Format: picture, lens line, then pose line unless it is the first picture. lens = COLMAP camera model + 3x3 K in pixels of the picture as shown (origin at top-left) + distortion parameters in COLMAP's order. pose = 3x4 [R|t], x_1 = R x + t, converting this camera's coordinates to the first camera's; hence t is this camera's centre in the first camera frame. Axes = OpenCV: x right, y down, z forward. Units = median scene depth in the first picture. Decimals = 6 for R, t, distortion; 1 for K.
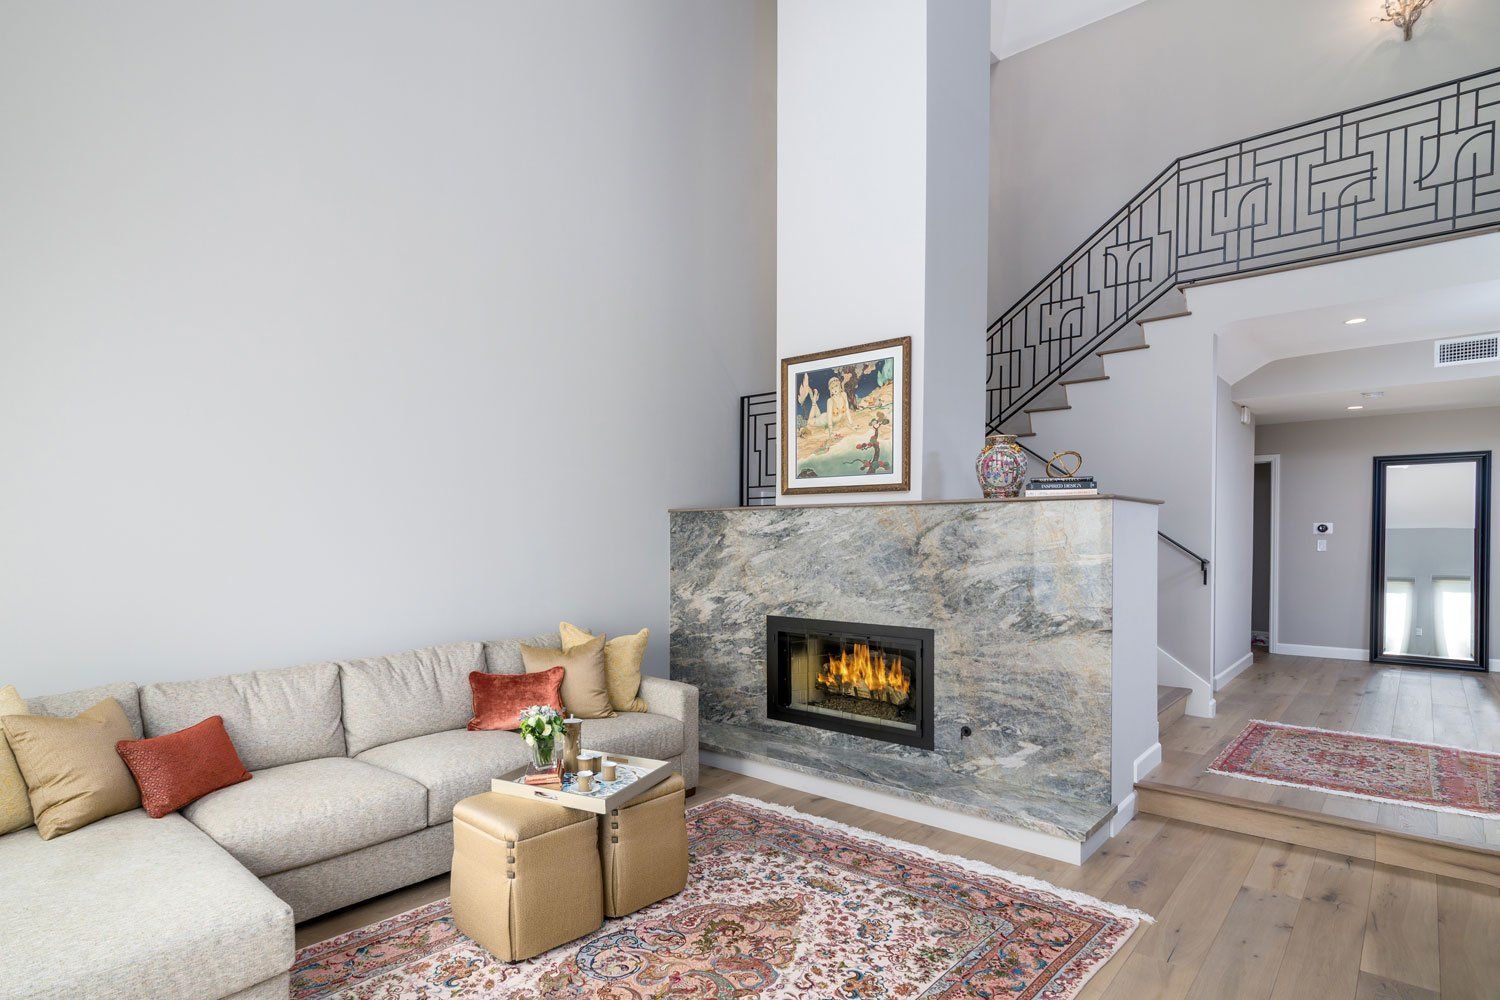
lens RADIAL K [[792.7, 0, 800.4], [0, 792.7, 423.0], [0, 0, 1]] dist [0.006515, -0.001428]
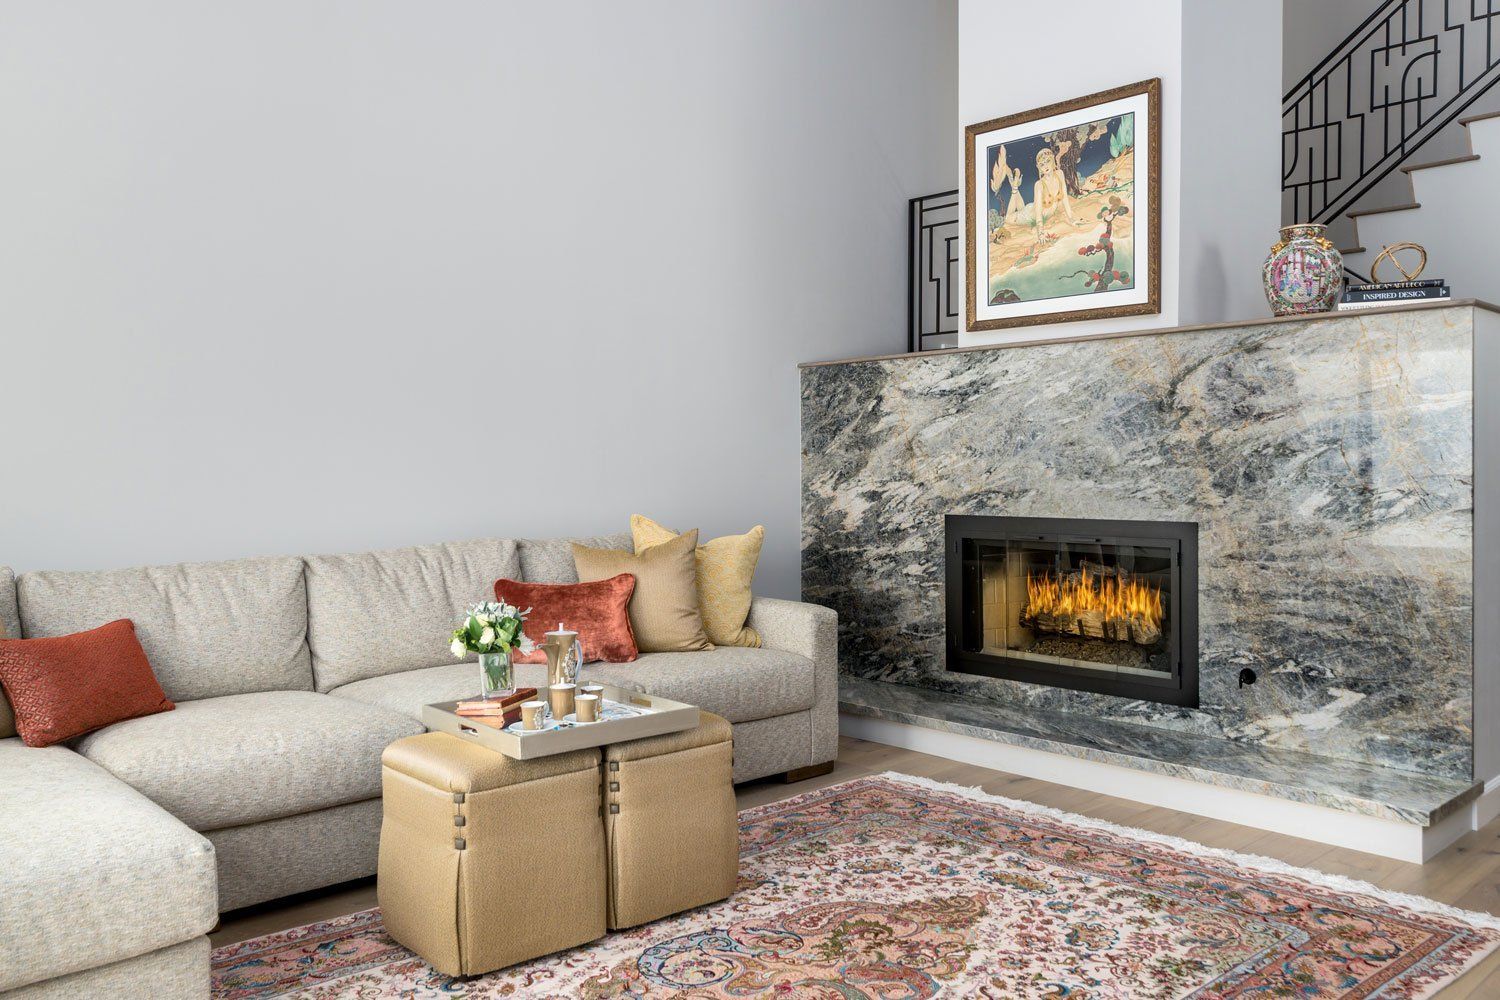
lens RADIAL K [[1216.6, 0, 1028.4], [0, 1216.6, 496.0], [0, 0, 1]] dist [0.003040, -0.001151]
pose [[0.998504, -0.007733, -0.054134, 0.086763], [0.007208, 0.999925, -0.009885, 0.254914], [0.054206, 0.009480, 0.998485, 0.000271]]
